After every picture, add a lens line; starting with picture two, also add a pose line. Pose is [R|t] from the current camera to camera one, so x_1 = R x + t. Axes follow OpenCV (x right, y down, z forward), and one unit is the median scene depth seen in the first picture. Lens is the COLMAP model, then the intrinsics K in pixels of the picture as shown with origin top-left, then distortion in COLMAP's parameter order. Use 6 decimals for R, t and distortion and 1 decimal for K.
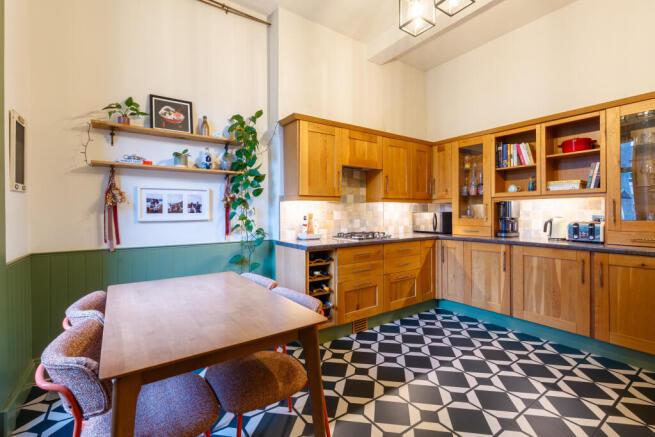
lens RADIAL K [[299.1, 0, 327.1], [0, 299.1, 216.1], [0, 0, 1]] dist [-0.001094, -0.000137]
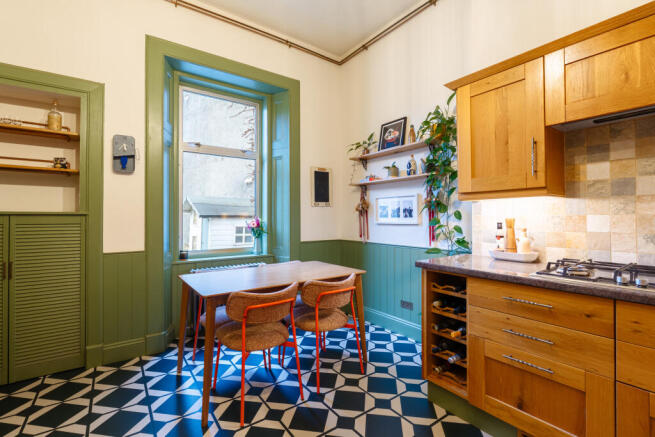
lens RADIAL K [[299.1, 0, 326.6], [0, 299.1, 215.7], [0, 0, 1]] dist [-0.001094, -0.000137]
pose [[0.009681, 0.001872, -0.999951, 0.651818], [-0.005674, 0.999982, 0.001817, -0.016889], [0.999937, 0.005657, 0.009692, 0.709124]]
